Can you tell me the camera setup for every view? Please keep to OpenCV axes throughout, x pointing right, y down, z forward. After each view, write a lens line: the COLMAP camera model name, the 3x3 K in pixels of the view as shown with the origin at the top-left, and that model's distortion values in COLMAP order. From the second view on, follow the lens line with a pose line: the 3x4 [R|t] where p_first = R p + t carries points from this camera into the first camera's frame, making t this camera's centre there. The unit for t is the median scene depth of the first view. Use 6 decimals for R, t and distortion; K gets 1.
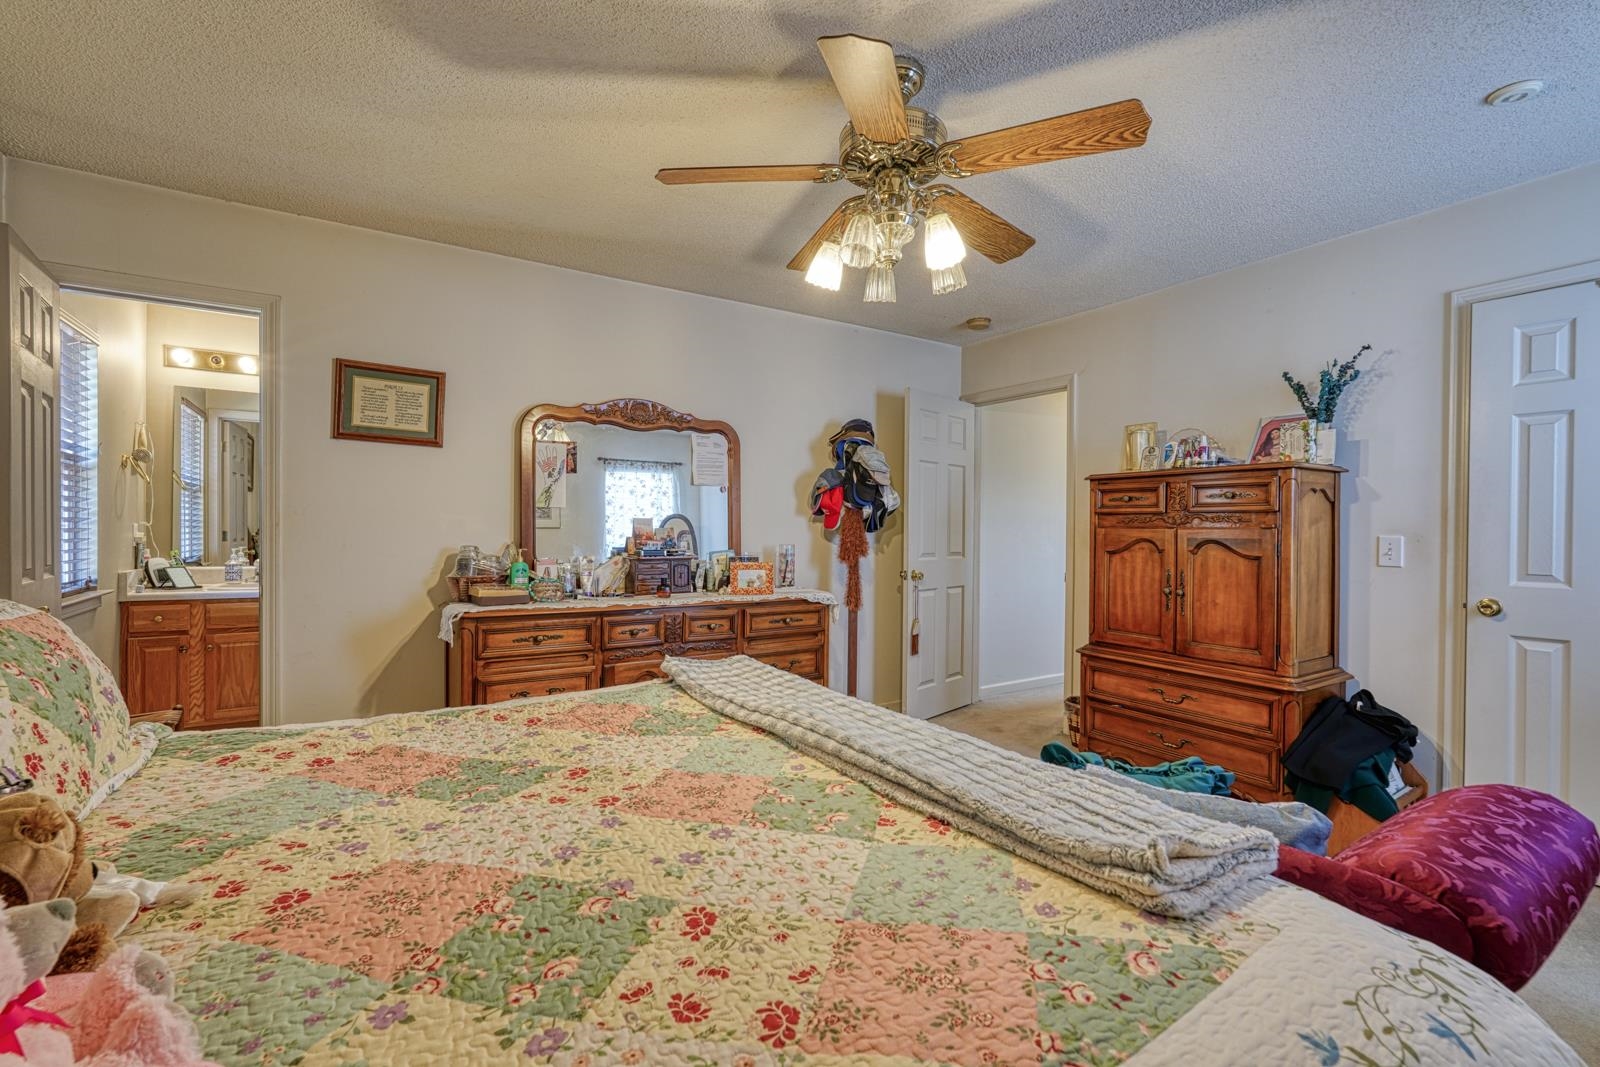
lens RADIAL K [[699.4, 0, 796.3], [0, 699.4, 534.5], [0, 0, 1]] dist [-0.009341, 0.000989]
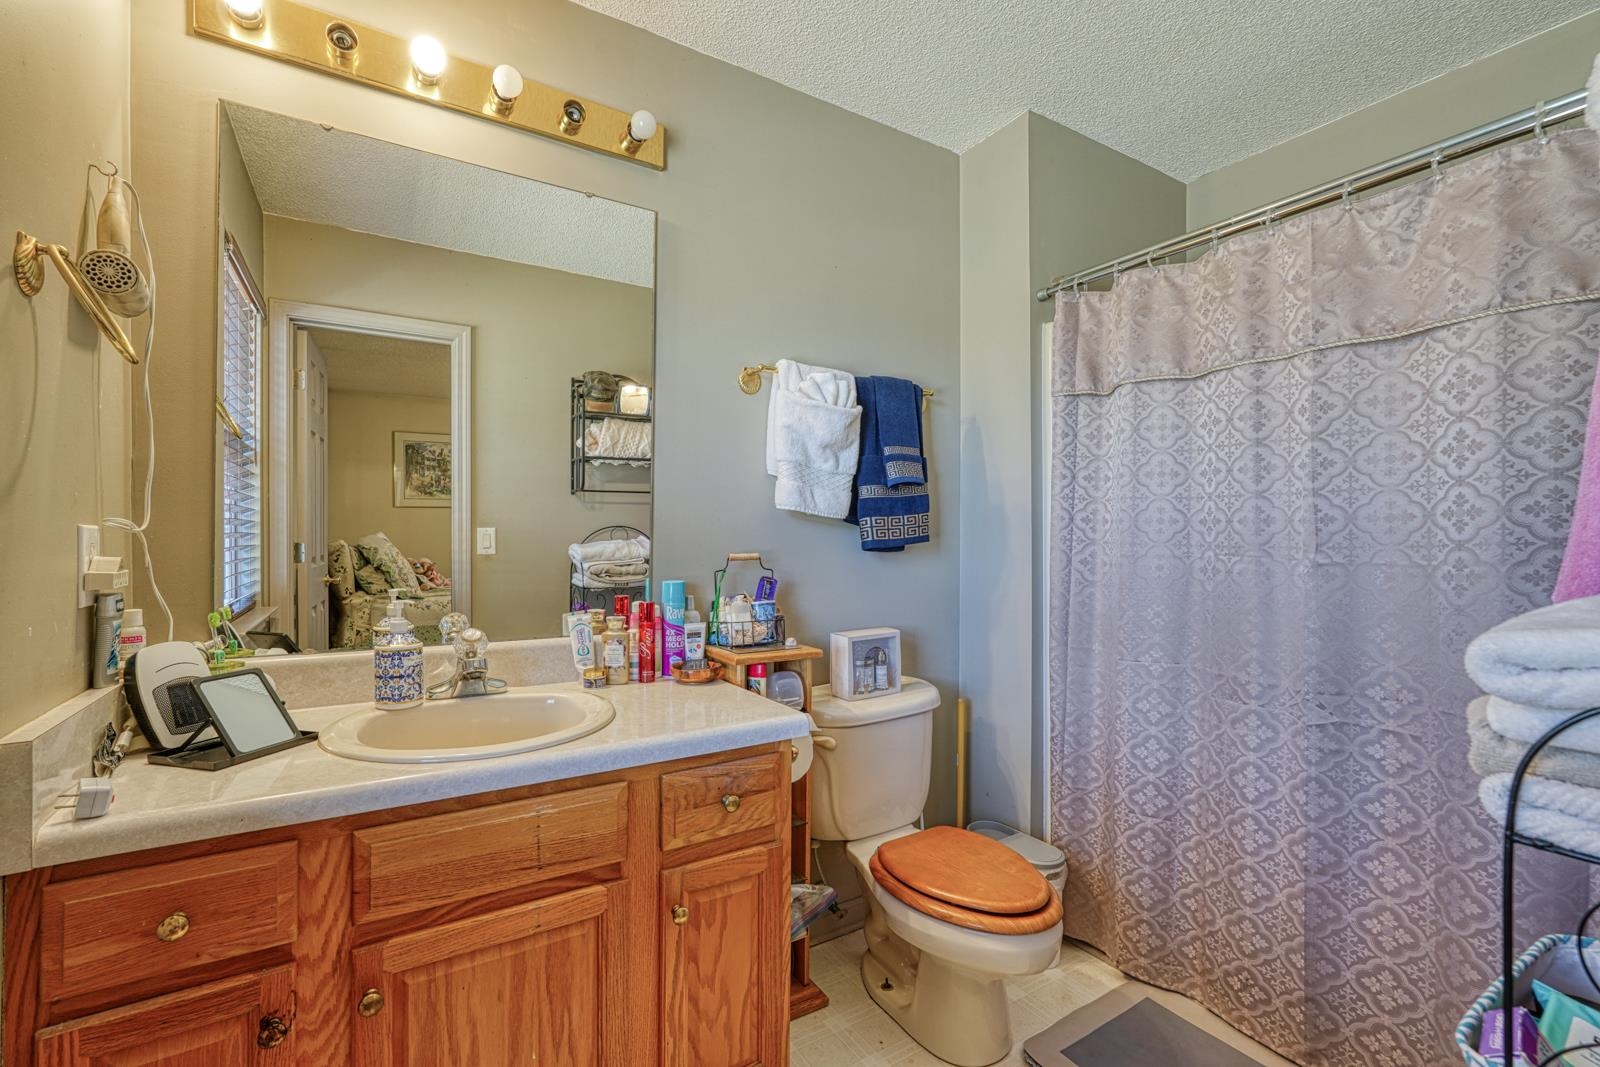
lens RADIAL K [[699.4, 0, 796.3], [0, 699.4, 534.5], [0, 0, 1]] dist [-0.009341, 0.000989]
pose [[0.999945, -0.006829, -0.007969, -0.661188], [0.006774, 0.999953, -0.006951, -0.007763], [0.008016, 0.006897, 0.999944, 0.718557]]
